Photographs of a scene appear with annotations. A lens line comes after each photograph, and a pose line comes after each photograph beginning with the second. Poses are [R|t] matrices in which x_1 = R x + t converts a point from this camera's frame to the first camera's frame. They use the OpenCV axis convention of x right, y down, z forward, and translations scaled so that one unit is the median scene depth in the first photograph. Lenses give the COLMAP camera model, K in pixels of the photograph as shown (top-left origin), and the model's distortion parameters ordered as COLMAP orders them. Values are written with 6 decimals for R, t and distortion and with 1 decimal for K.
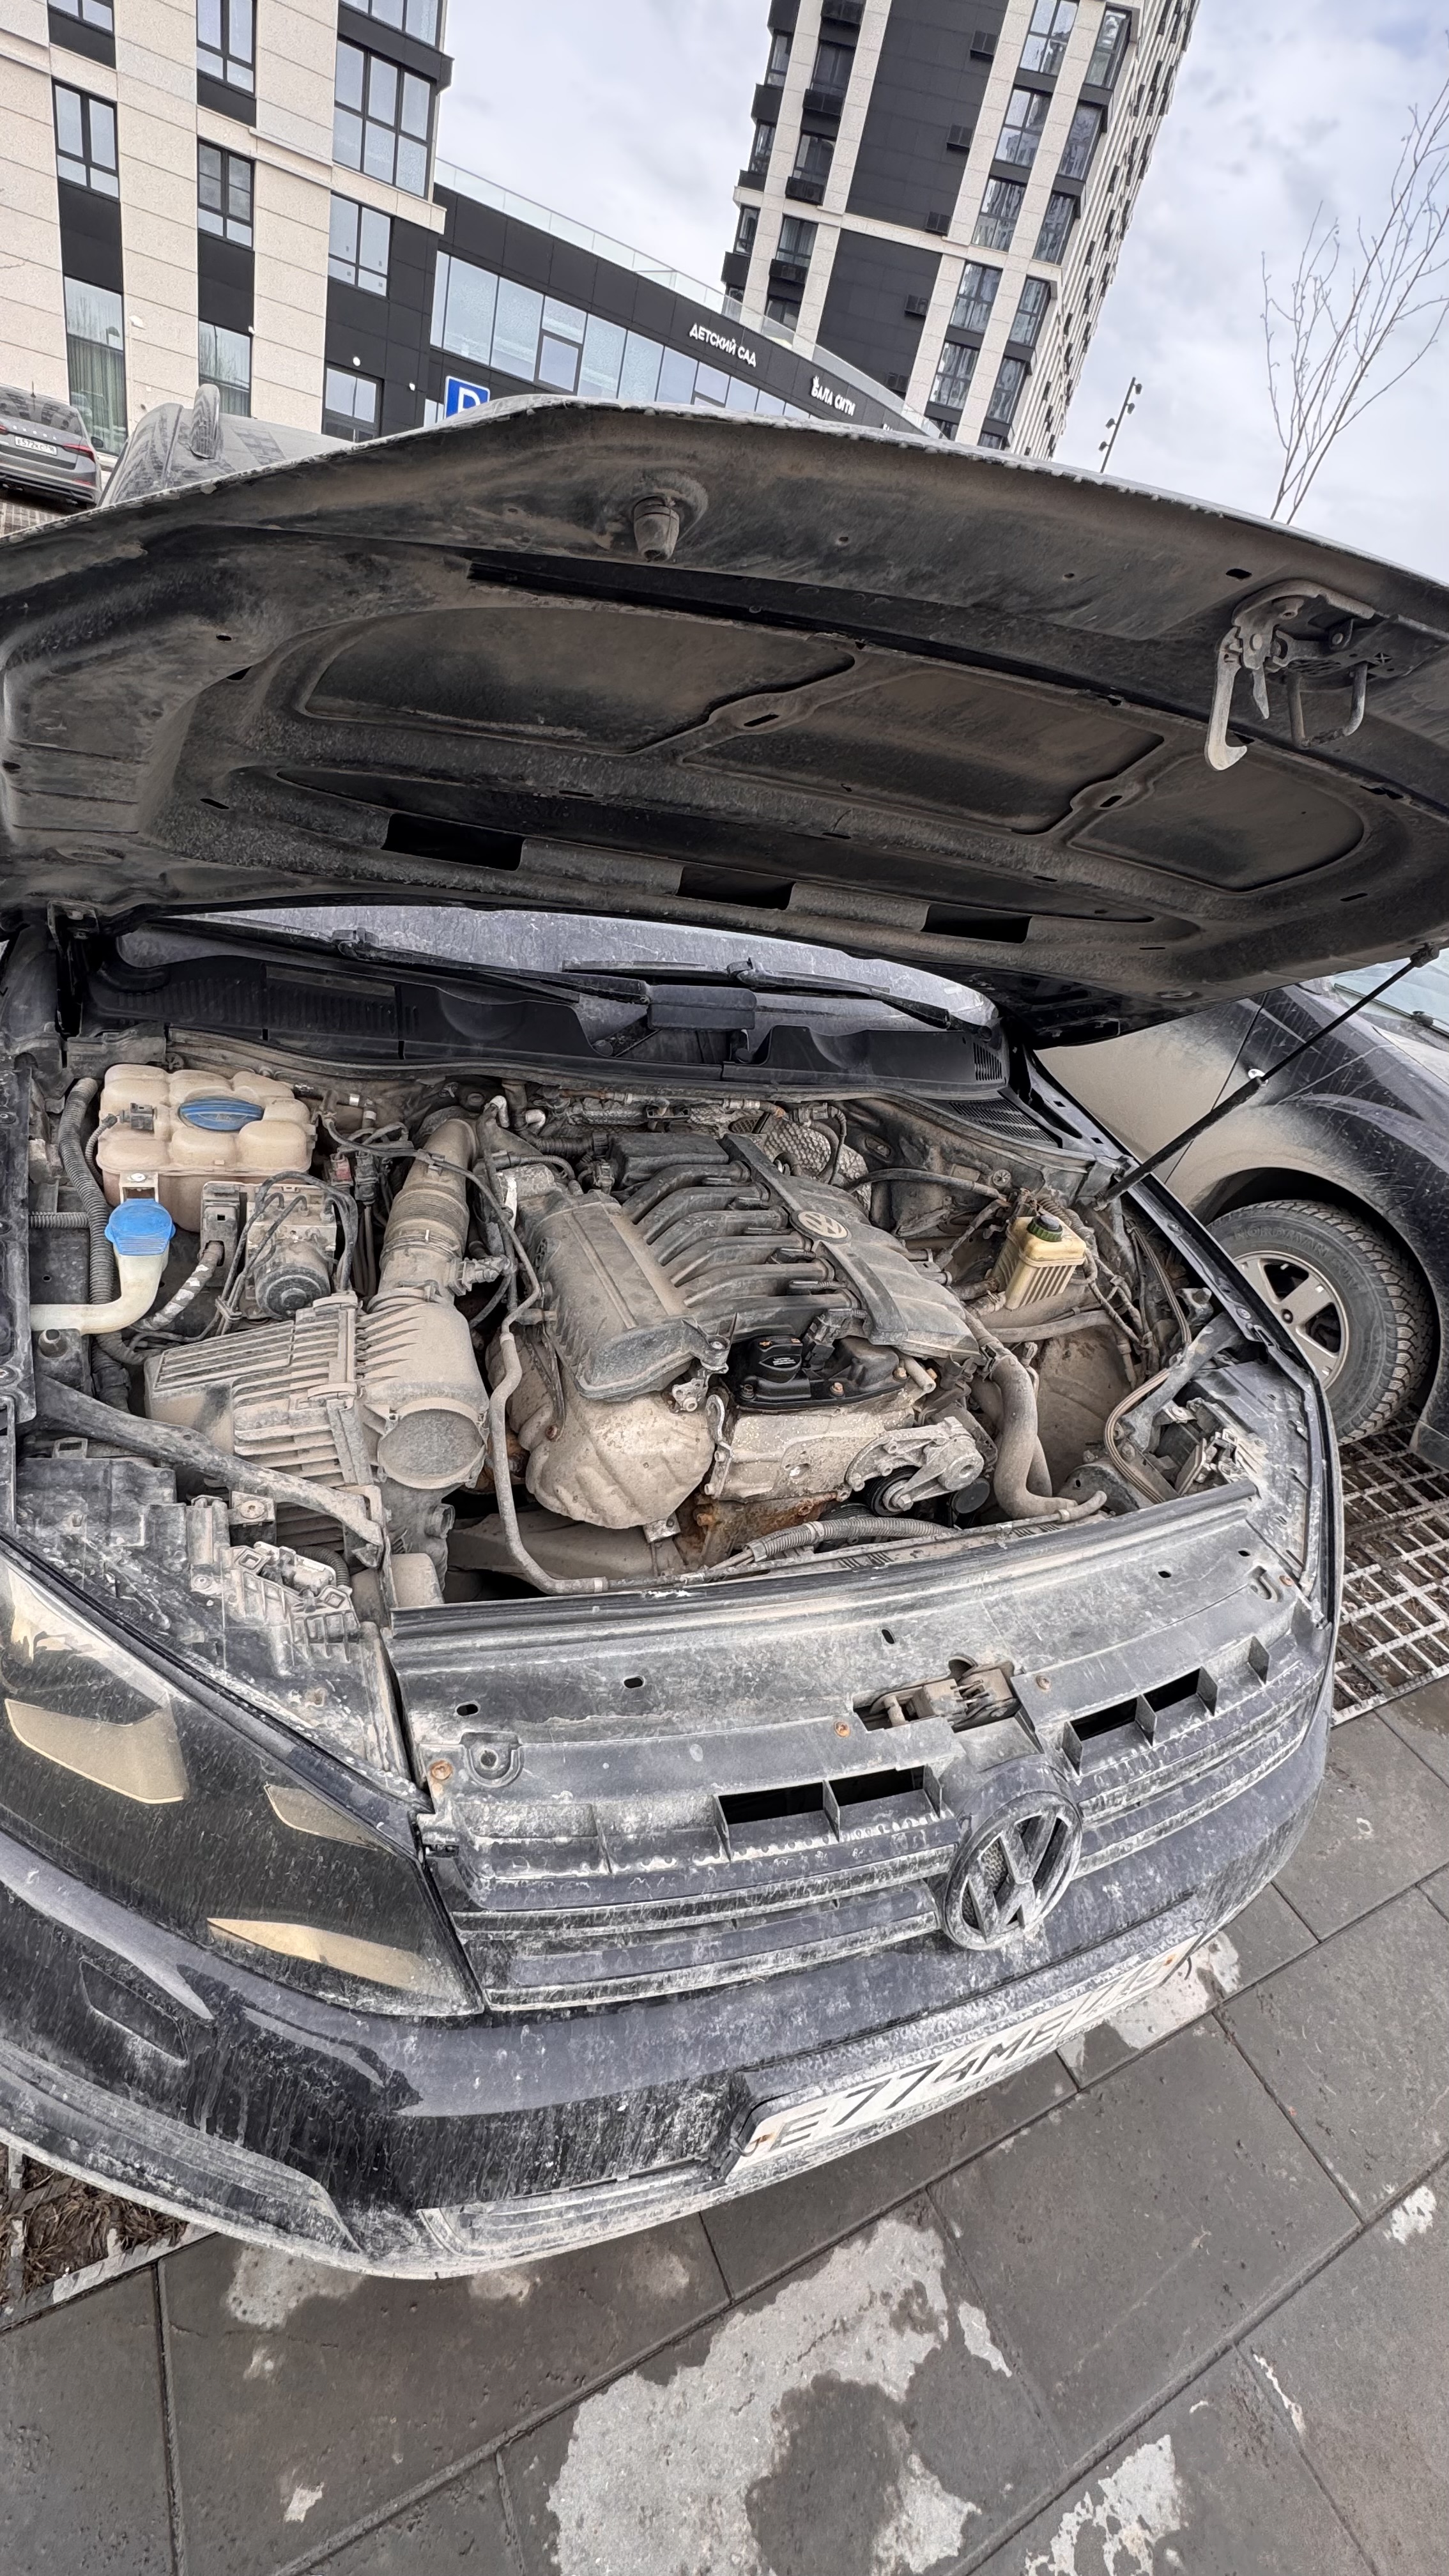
lens RADIAL K [[1109.2, 0, 724.5], [0, 1109.2, 1288.0], [0, 0, 1]] dist [-0.002368, -0.000573]
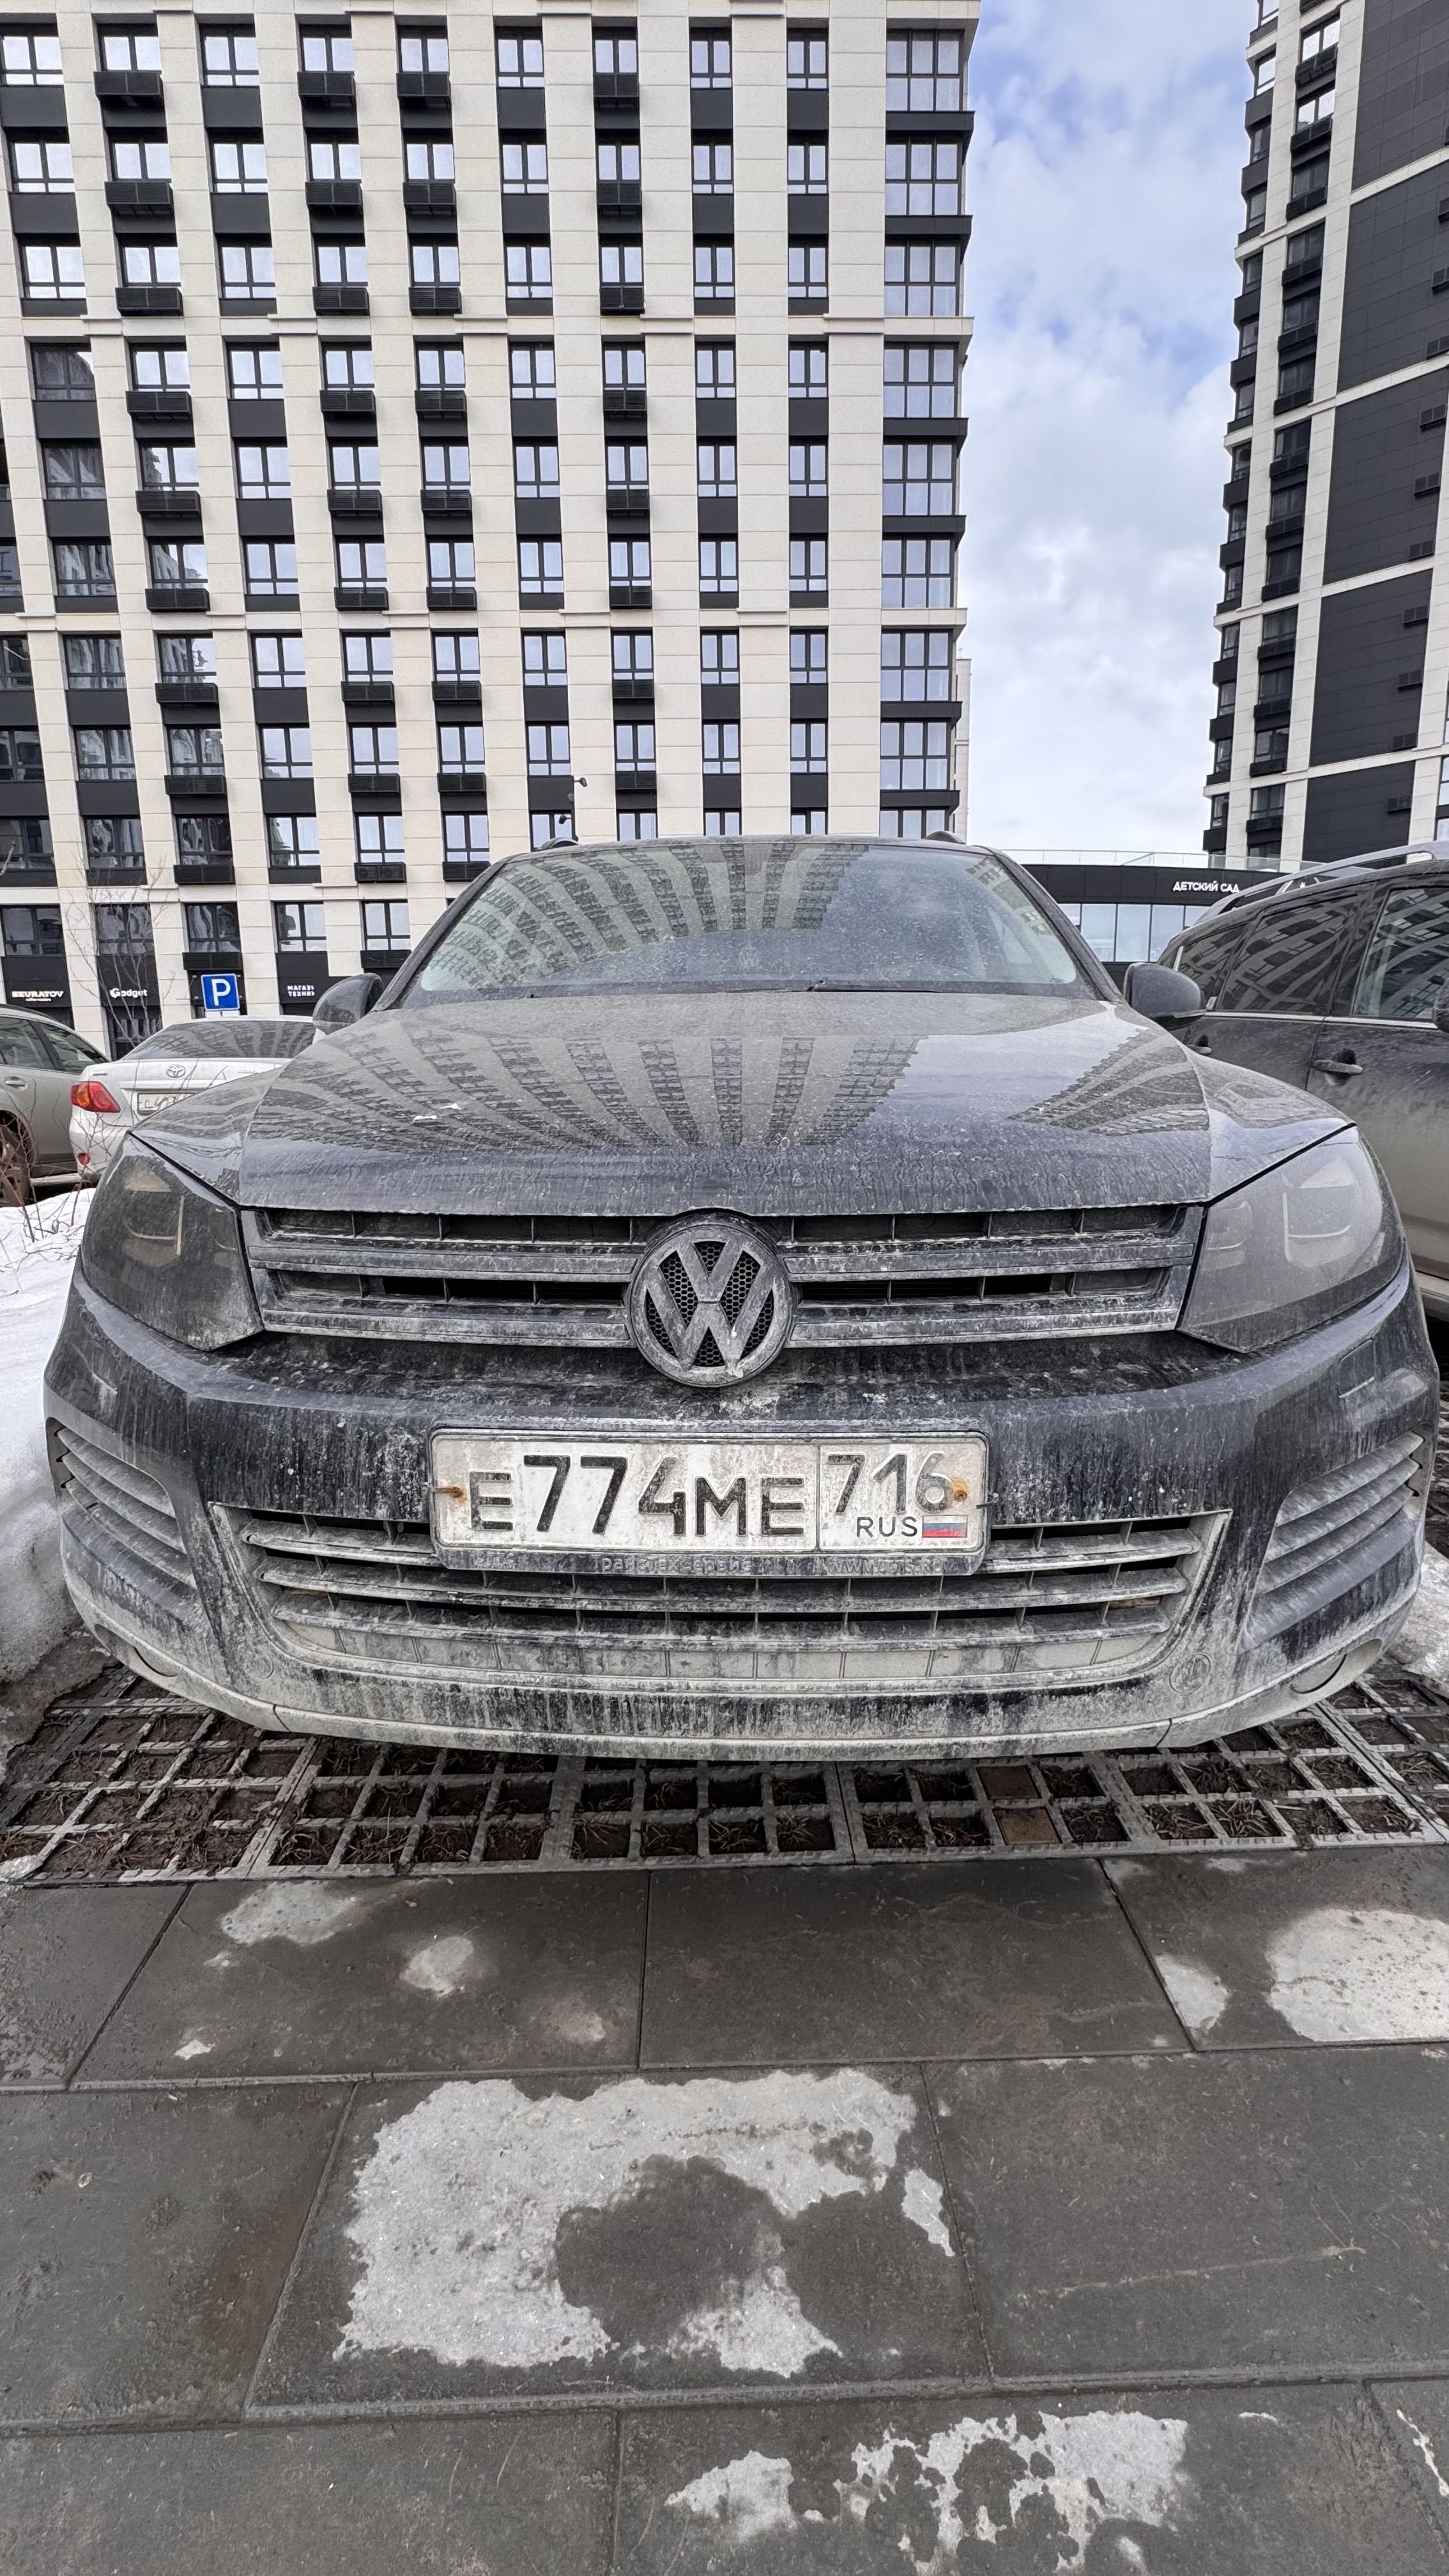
lens RADIAL K [[1109.2, 0, 724.5], [0, 1109.2, 1288.0], [0, 0, 1]] dist [-0.002368, -0.000573]
pose [[0.872128, -0.169405, -0.459015, 0.573650], [-0.040455, 0.909969, -0.412699, 0.706780], [0.487602, 0.378495, 0.786756, 0.102854]]
